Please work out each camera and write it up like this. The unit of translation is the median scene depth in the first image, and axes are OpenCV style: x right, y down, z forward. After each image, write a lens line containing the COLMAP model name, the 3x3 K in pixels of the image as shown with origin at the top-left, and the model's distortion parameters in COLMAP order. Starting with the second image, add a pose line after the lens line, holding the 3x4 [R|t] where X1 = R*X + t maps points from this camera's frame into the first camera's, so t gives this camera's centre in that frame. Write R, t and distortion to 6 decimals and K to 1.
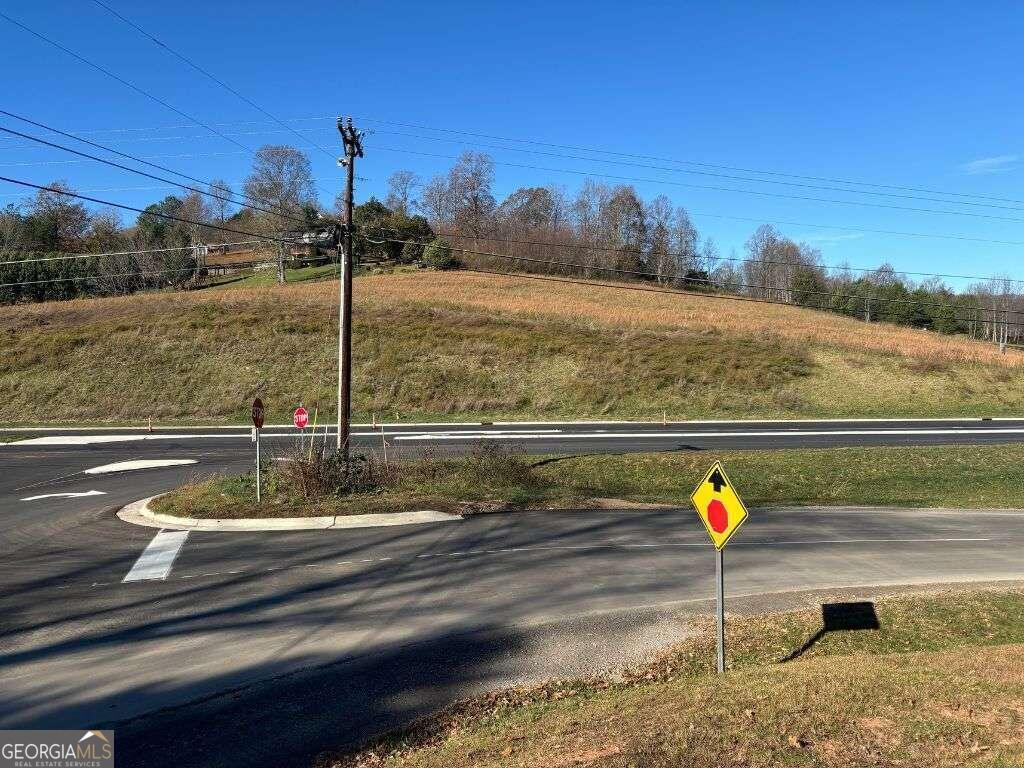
lens RADIAL K [[765.1, 0, 512.0], [0, 765.1, 384.0], [0, 0, 1]] dist [0.062574, -0.056242]
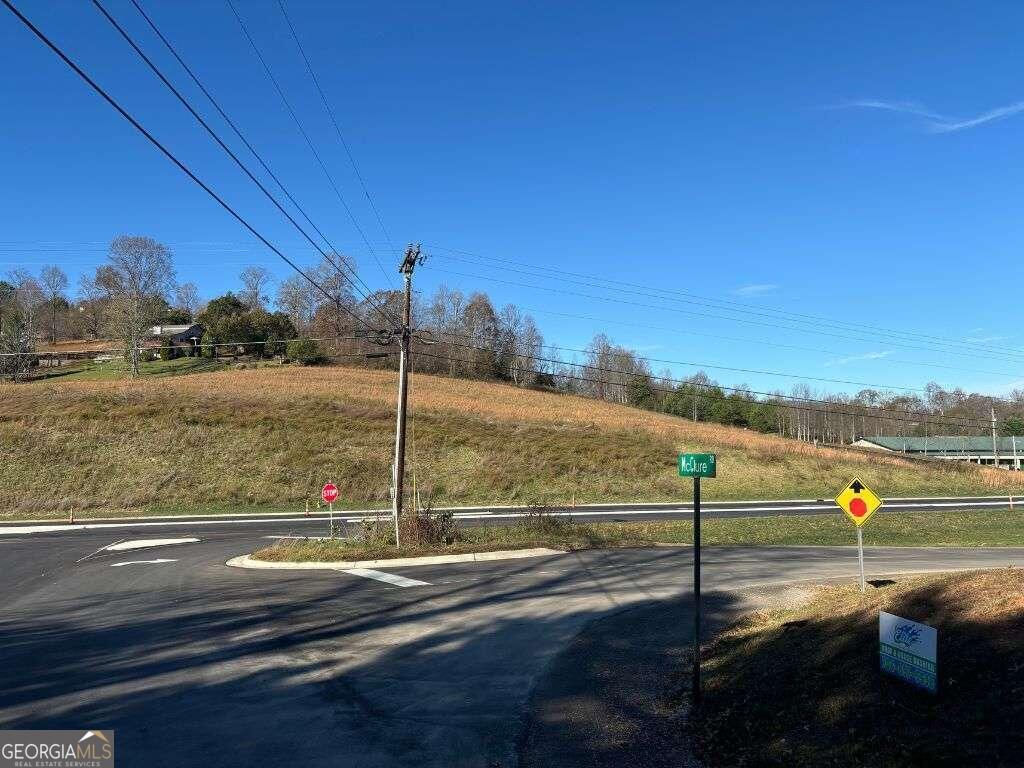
lens RADIAL K [[765.1, 0, 512.0], [0, 765.1, 384.0], [0, 0, 1]] dist [0.062574, -0.056242]
pose [[0.975747, 0.019850, 0.218001, -0.103185], [0.008378, 0.991764, -0.127801, 0.012669], [-0.218743, 0.126527, 0.967545, -0.066951]]
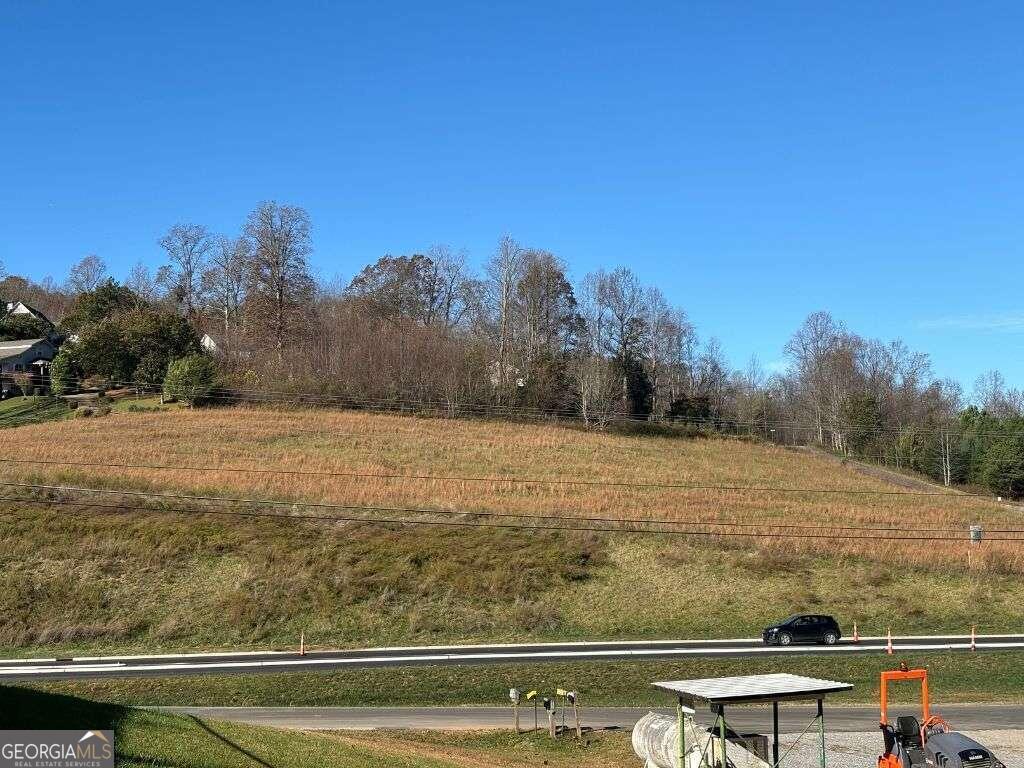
lens RADIAL K [[1513.0, 0, 523.7], [0, 1513.0, 396.9], [0, 0, 1]] dist [0.249786, -1.011686]
pose [[0.999747, -0.013949, 0.017620, 0.287857], [0.016189, 0.990825, -0.134180, 0.007754], [-0.015587, 0.134431, 0.990800, -0.329910]]
